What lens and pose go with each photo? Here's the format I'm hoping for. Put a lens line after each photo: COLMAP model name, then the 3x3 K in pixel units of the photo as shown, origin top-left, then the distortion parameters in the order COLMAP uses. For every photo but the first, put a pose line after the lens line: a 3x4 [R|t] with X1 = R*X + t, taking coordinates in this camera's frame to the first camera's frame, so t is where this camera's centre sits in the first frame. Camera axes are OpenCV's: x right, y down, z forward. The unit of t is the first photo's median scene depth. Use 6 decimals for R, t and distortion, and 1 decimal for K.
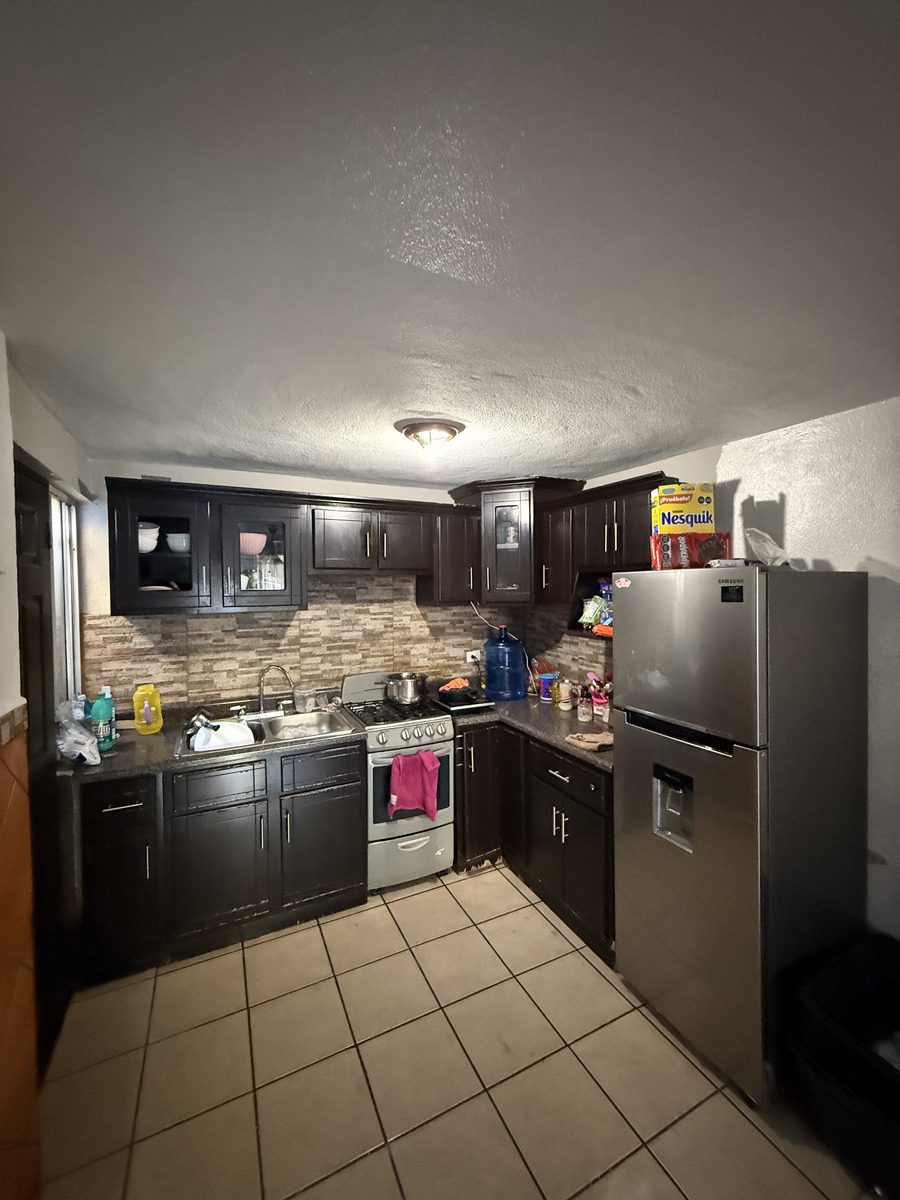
lens RADIAL K [[477.4, 0, 451.2], [0, 477.4, 596.7], [0, 0, 1]] dist [0.000015, 0.000018]
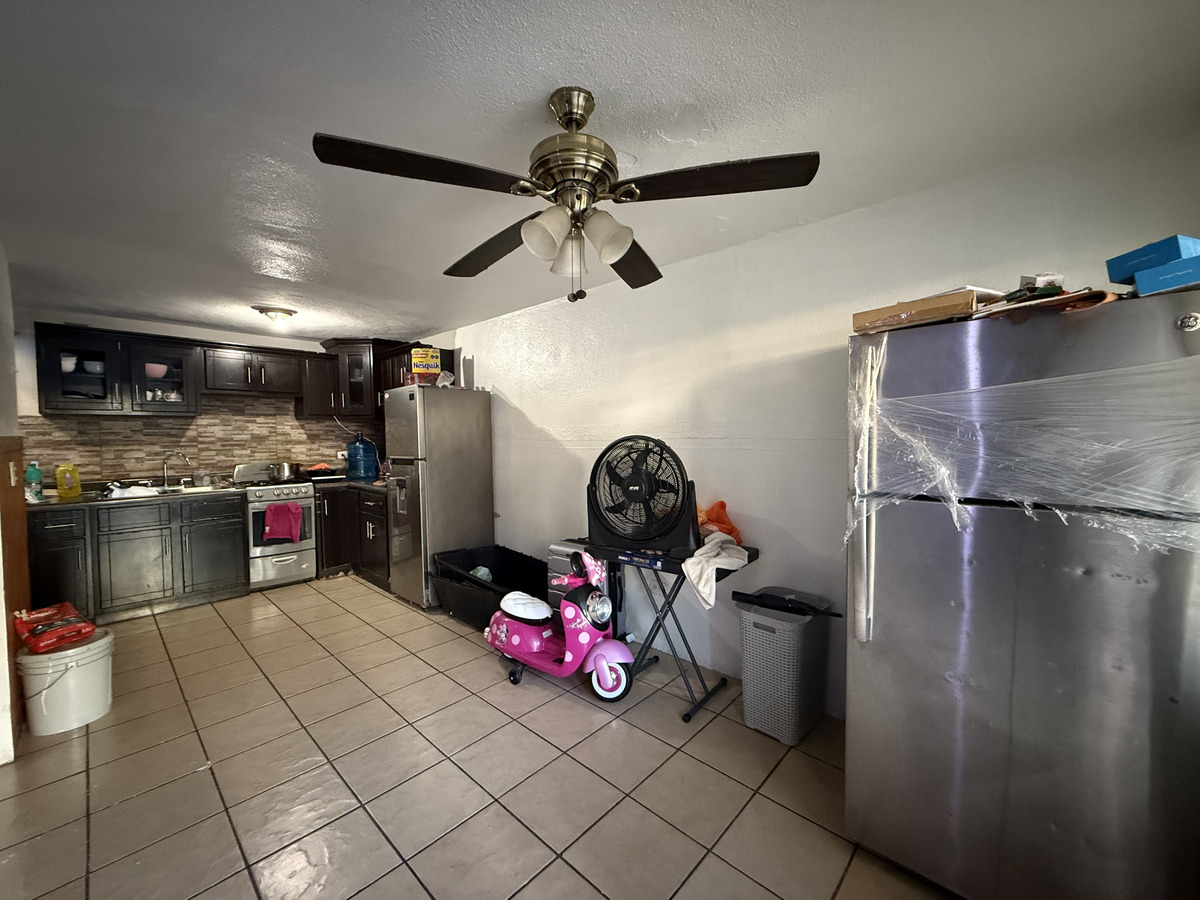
lens RADIAL K [[477.4, 0, 598.6], [0, 477.4, 450.7], [0, 0, 1]] dist [0.000015, 0.000018]
pose [[0.937043, -0.016659, 0.348817, 0.347319], [0.015814, 0.999861, 0.005269, 0.147633], [-0.348856, 0.000579, 0.937176, -0.858721]]
